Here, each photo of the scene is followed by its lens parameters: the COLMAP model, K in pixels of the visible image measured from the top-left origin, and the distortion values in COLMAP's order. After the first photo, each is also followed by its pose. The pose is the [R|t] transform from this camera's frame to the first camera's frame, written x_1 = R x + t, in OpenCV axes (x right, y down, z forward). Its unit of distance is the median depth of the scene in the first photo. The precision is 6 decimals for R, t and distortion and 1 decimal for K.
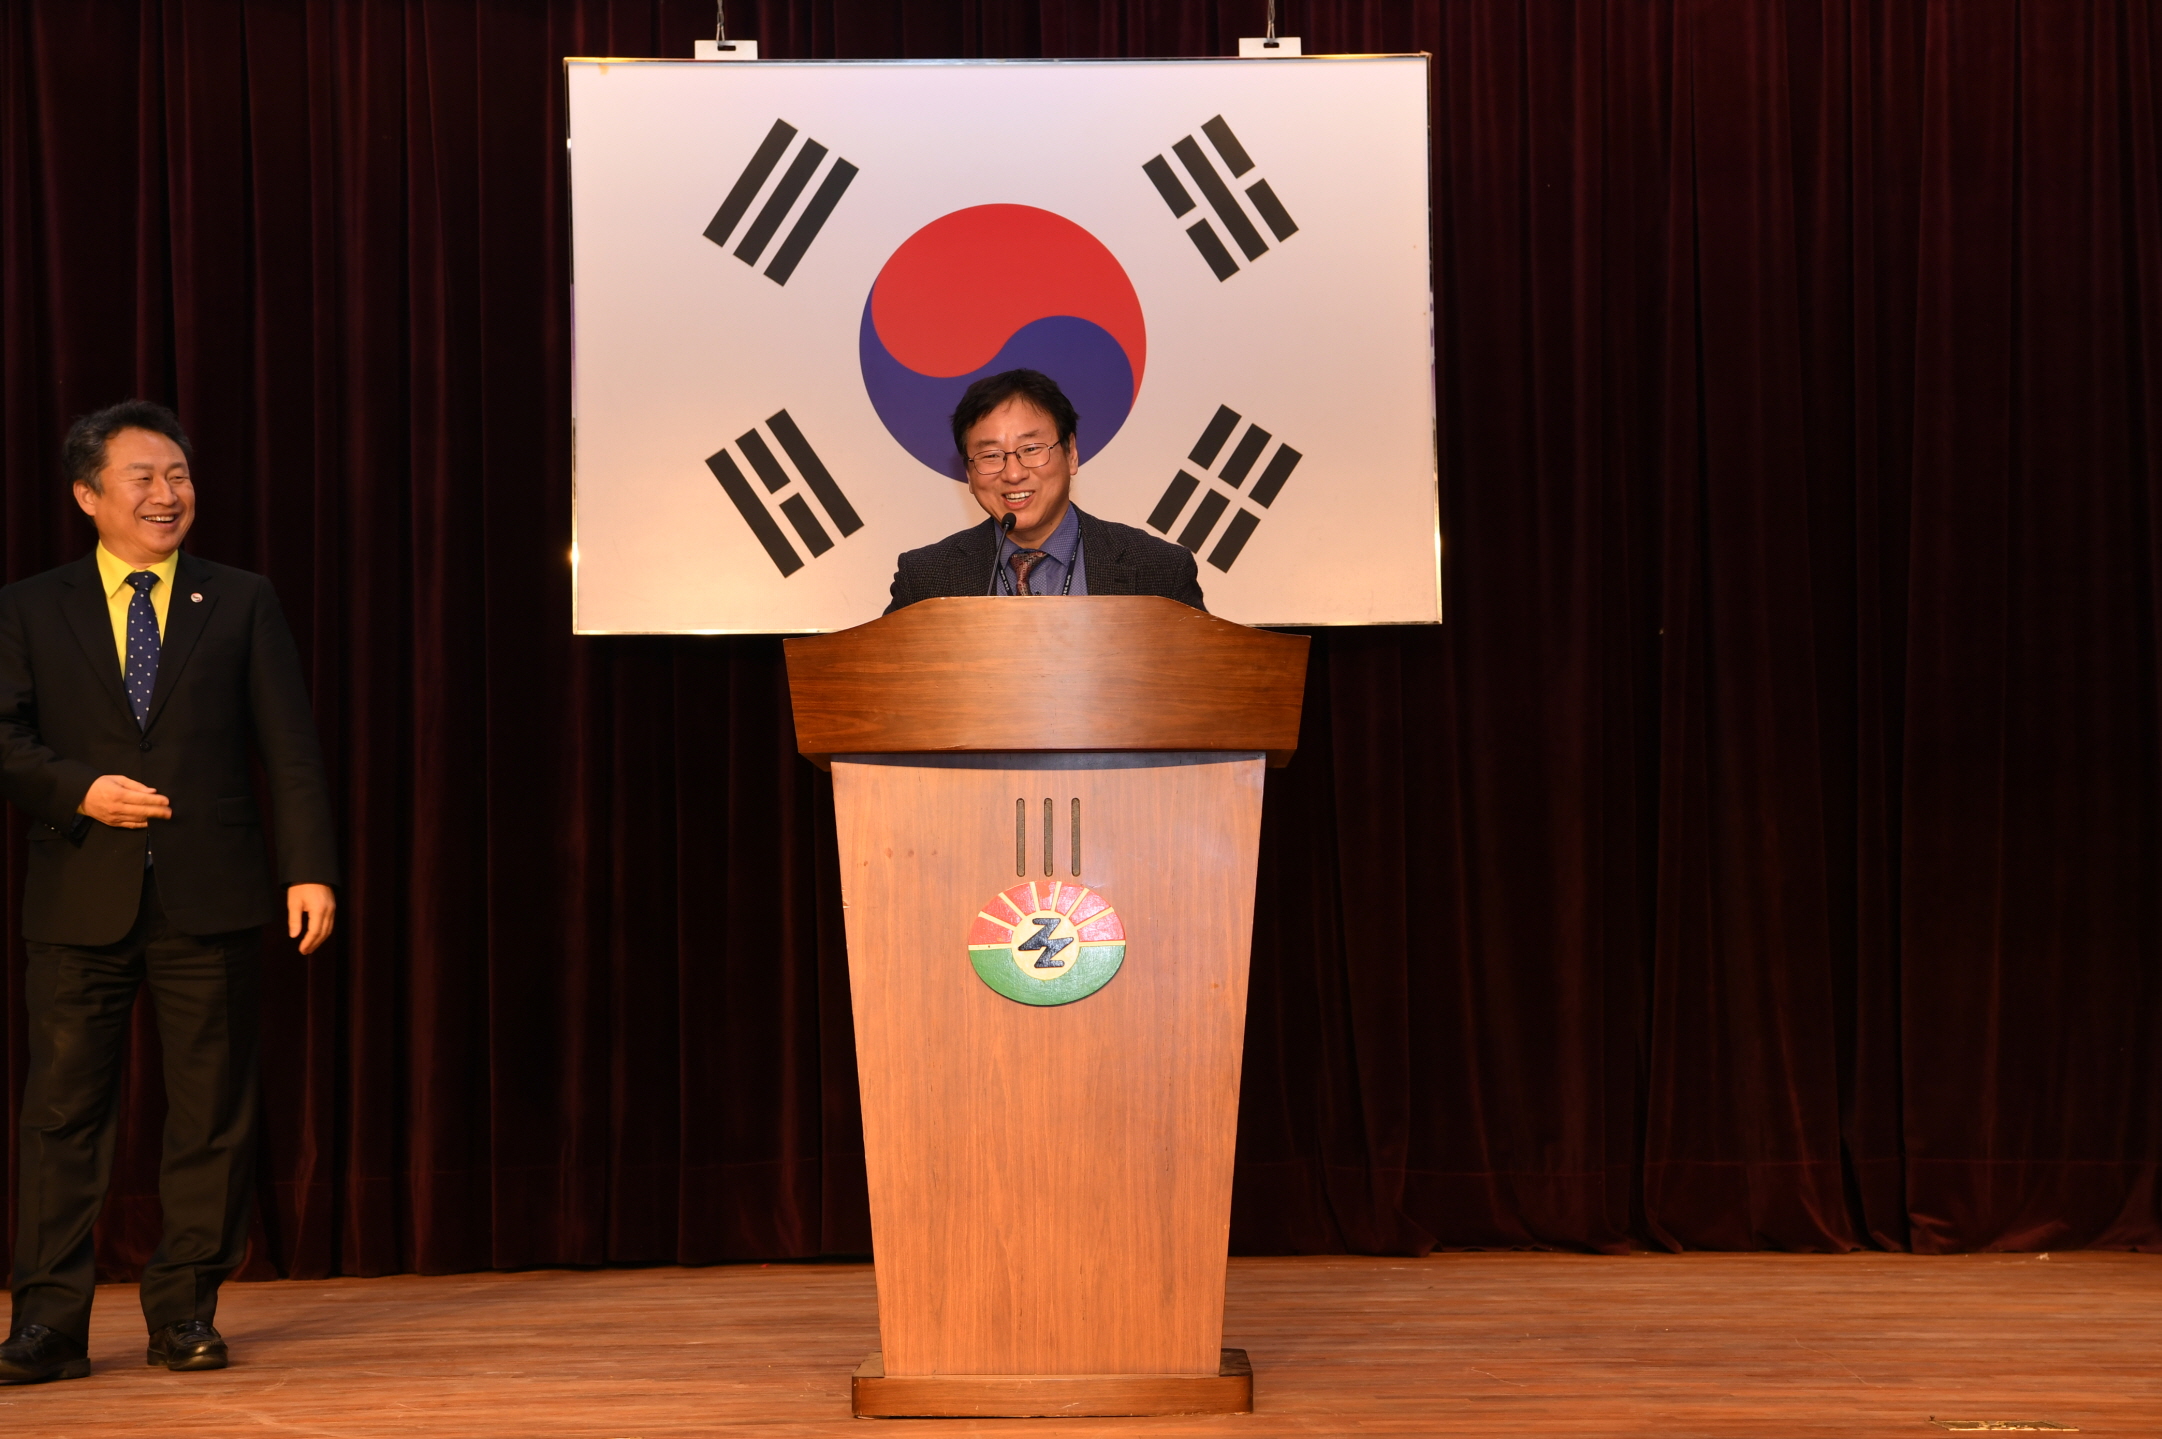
lens RADIAL K [[4103.8, 0, 1077.3], [0, 4103.8, 713.8], [0, 0, 1]] dist [0.304802, 0.141251]
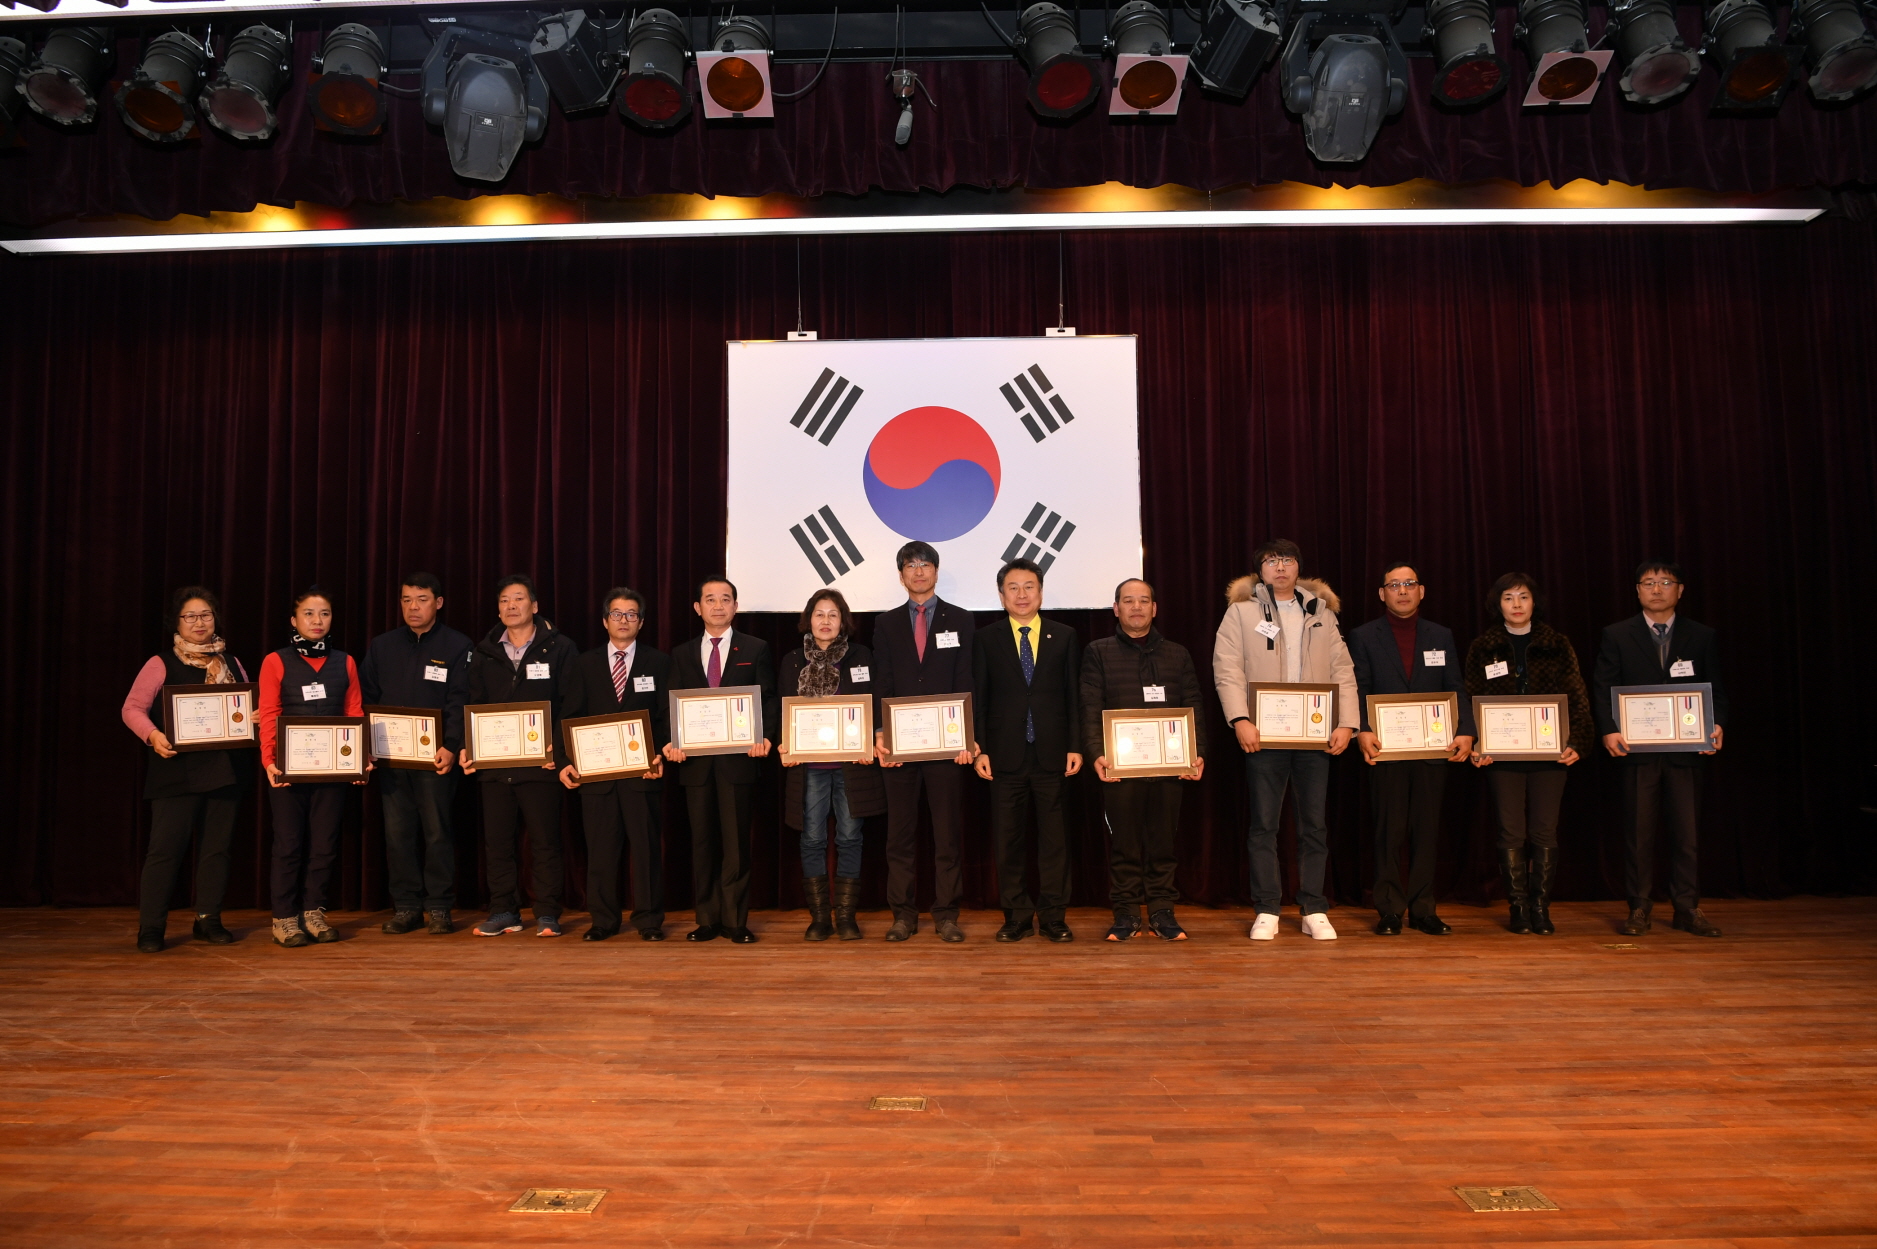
lens RADIAL K [[1396.1, 0, 942.2], [0, 1396.1, 619.6], [0, 0, 1]] dist [-0.054958, 0.012403]
pose [[0.998331, 0.002704, -0.057685, 0.030352], [-0.001879, 0.999895, 0.014337, -0.028053], [0.057718, -0.014204, 0.998232, 0.319787]]
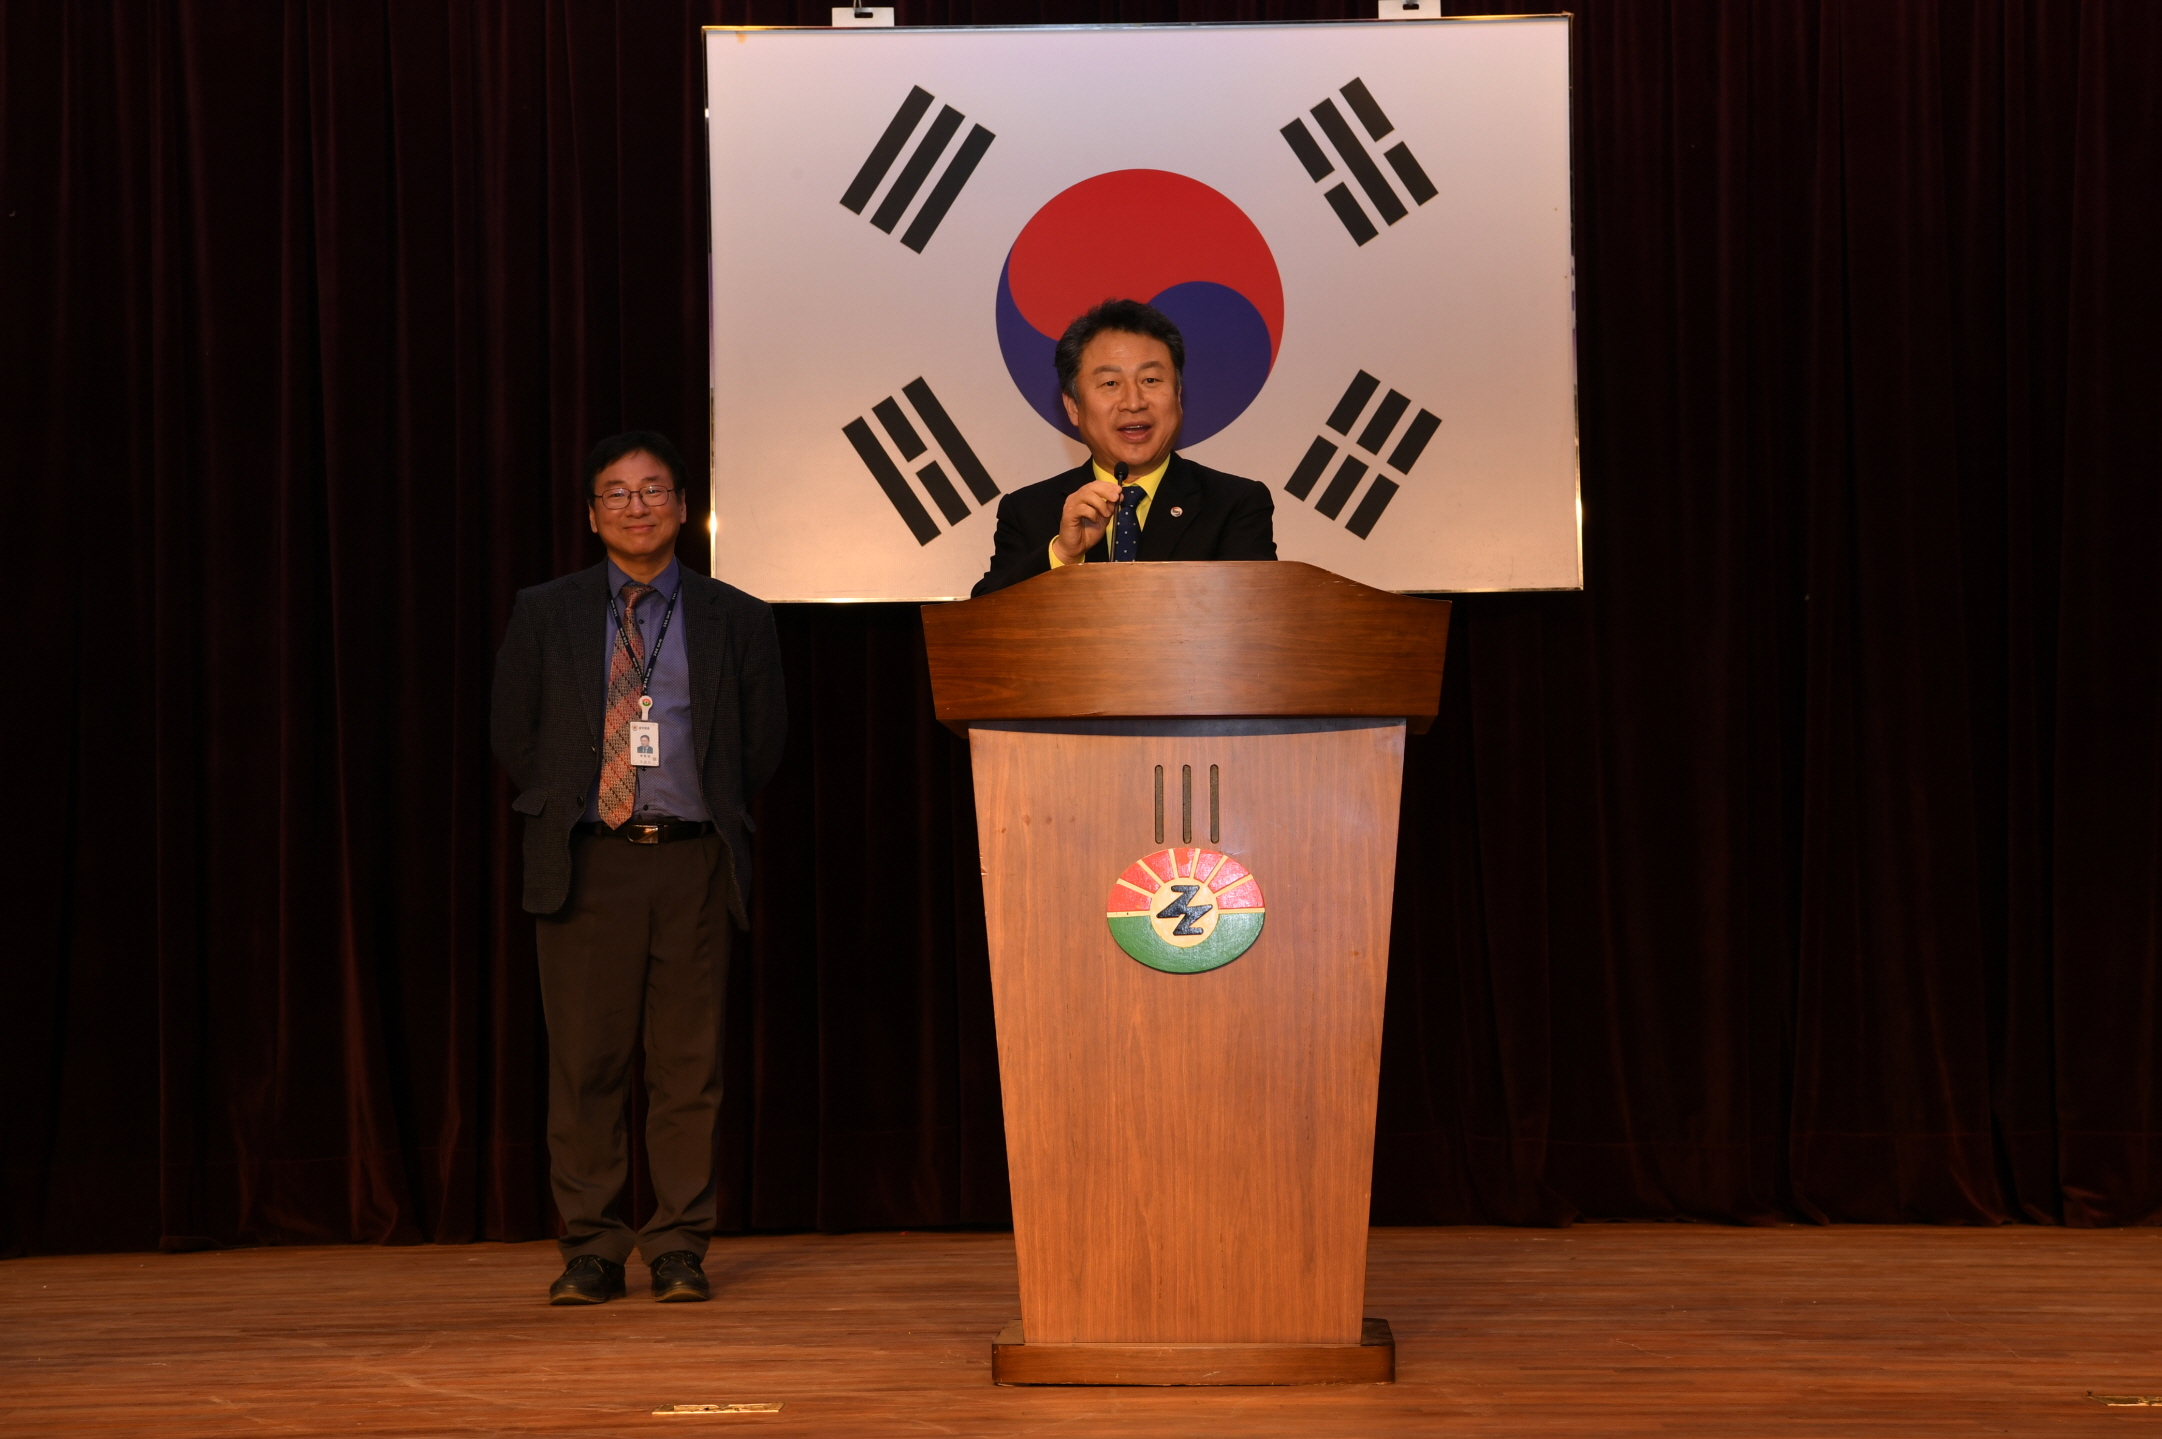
lens RADIAL K [[4103.8, 0, 1077.3], [0, 4103.8, 713.8], [0, 0, 1]] dist [0.304802, 0.141251]
pose [[0.999457, -0.001351, -0.032929, -0.000543], [0.001586, 0.999973, 0.007119, 0.000710], [0.032919, -0.007168, 0.999432, 0.003386]]
